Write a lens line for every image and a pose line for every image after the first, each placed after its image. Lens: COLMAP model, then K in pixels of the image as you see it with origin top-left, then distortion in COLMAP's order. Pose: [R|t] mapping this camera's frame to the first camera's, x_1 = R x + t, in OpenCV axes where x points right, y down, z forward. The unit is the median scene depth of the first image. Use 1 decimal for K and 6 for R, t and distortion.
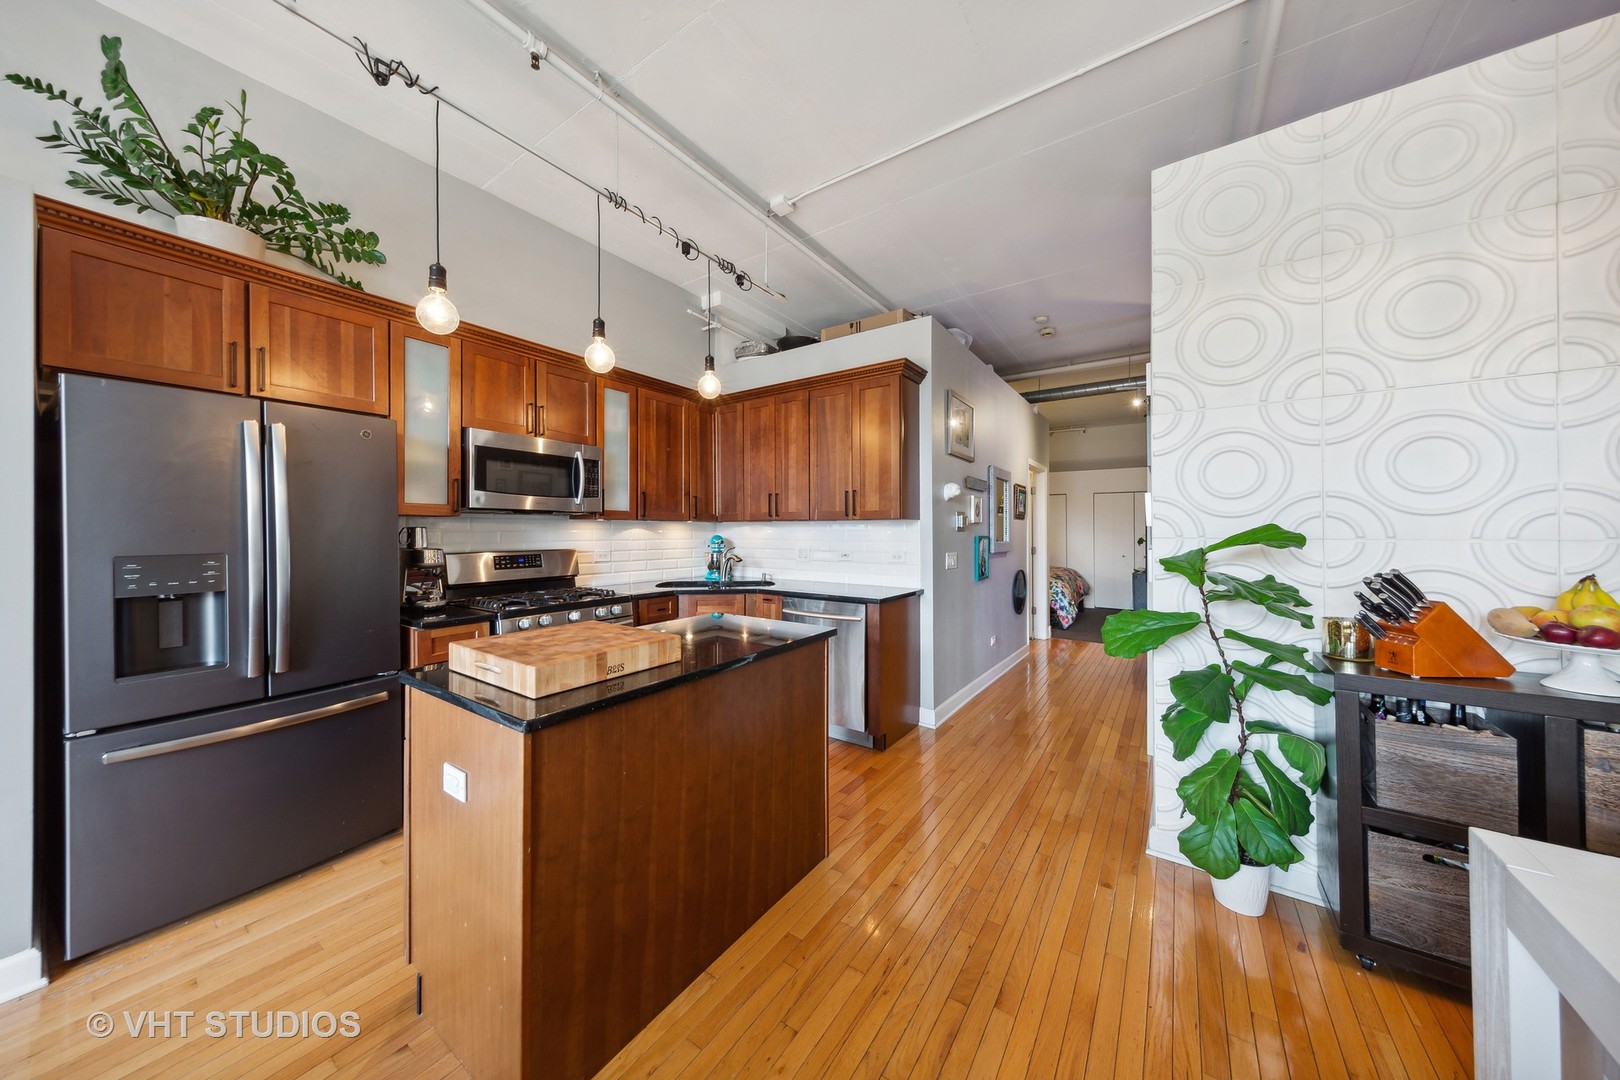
lens RADIAL K [[528.3, 0, 803.8], [0, 528.3, 528.7], [0, 0, 1]] dist [0.002735, -0.000006]
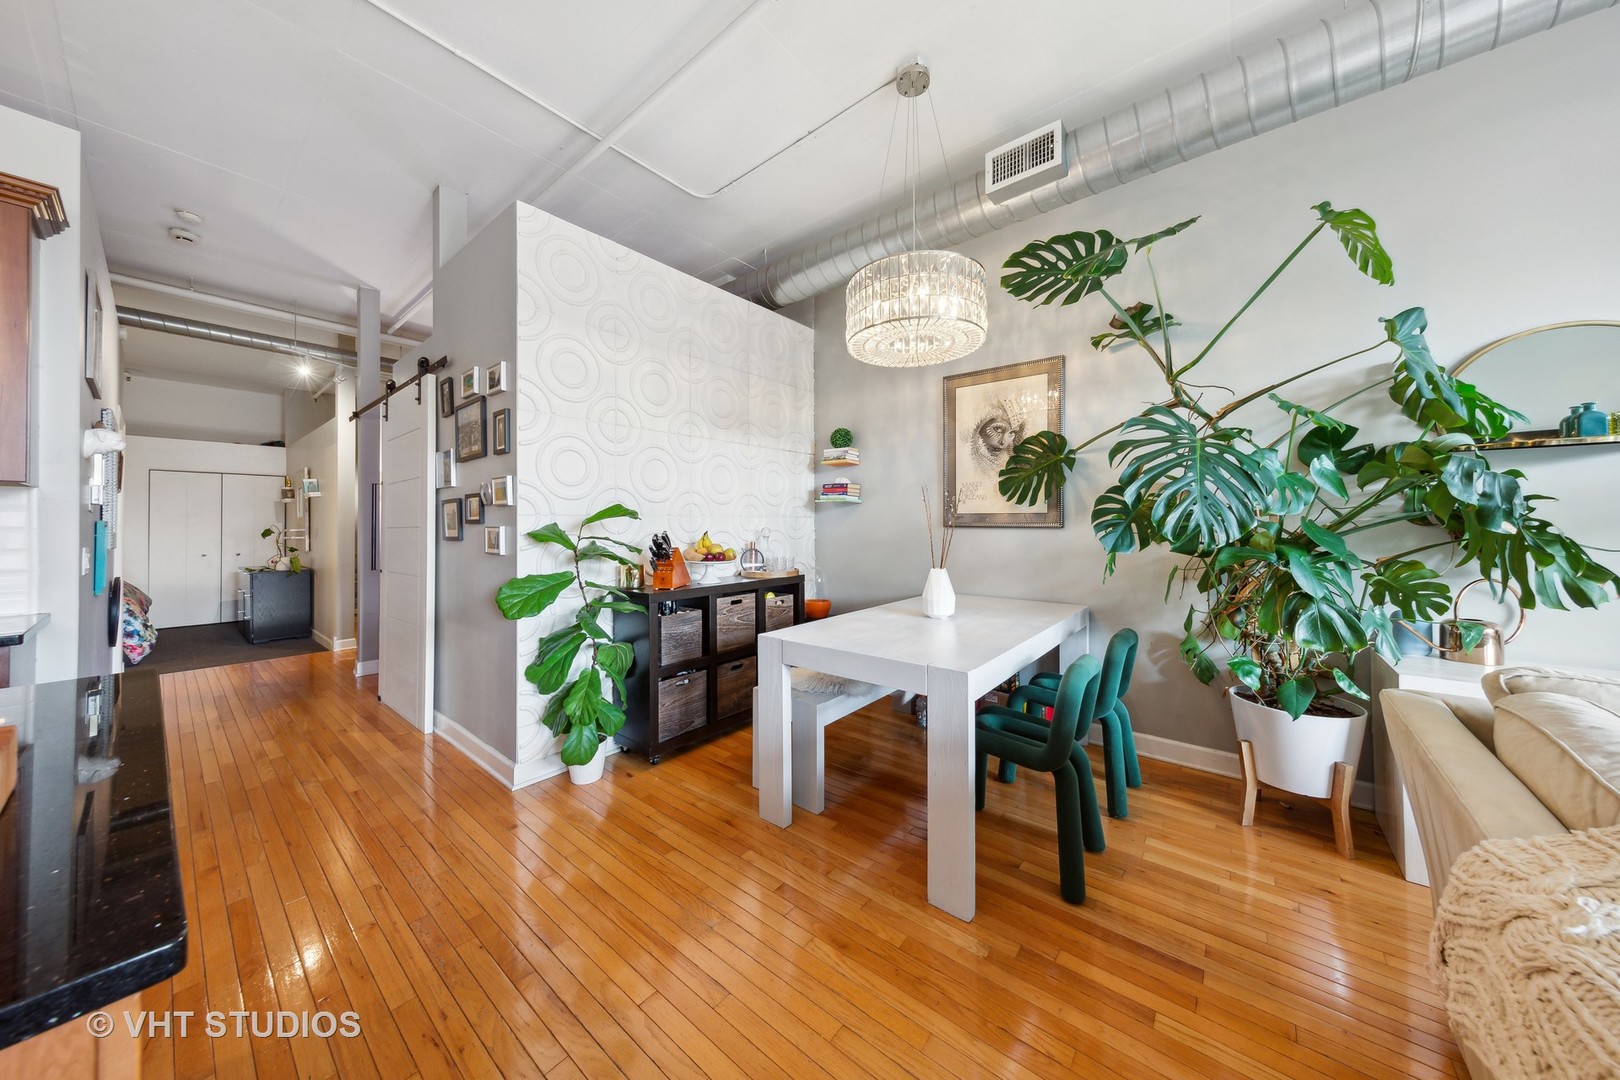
lens RADIAL K [[528.6, 0, 811.7], [0, 528.6, 520.2], [0, 0, 1]] dist [0.002043, 0.000039]
pose [[0.063810, 0.006750, 0.997939, -0.364511], [0.003458, 0.999970, -0.006985, 0.031017], [-0.997956, 0.003896, 0.063785, 0.224232]]
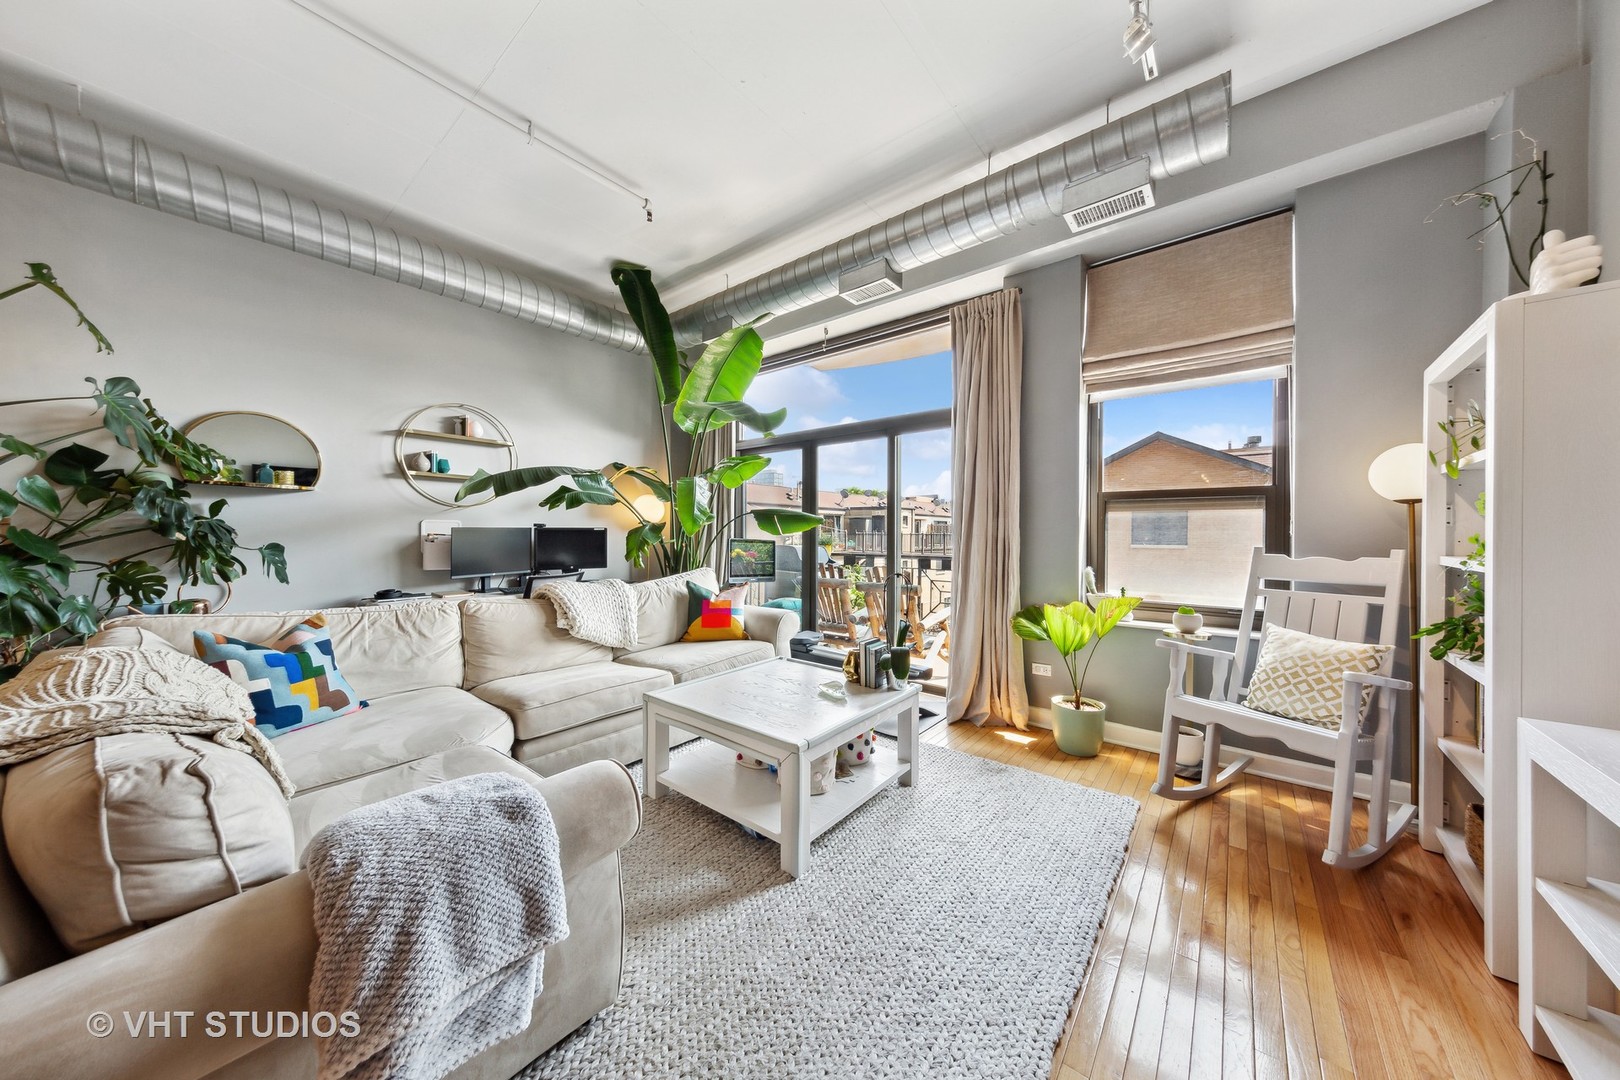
lens RADIAL K [[521.6, 0, 812.7], [0, 521.6, 534.2], [0, 0, 1]] dist [0.000960, 0.000061]
pose [[-0.998278, -0.007235, 0.058204, -0.881706], [-0.007505, 0.999962, -0.004406, 0.029796], [-0.058170, -0.004836, -0.998295, 0.343400]]
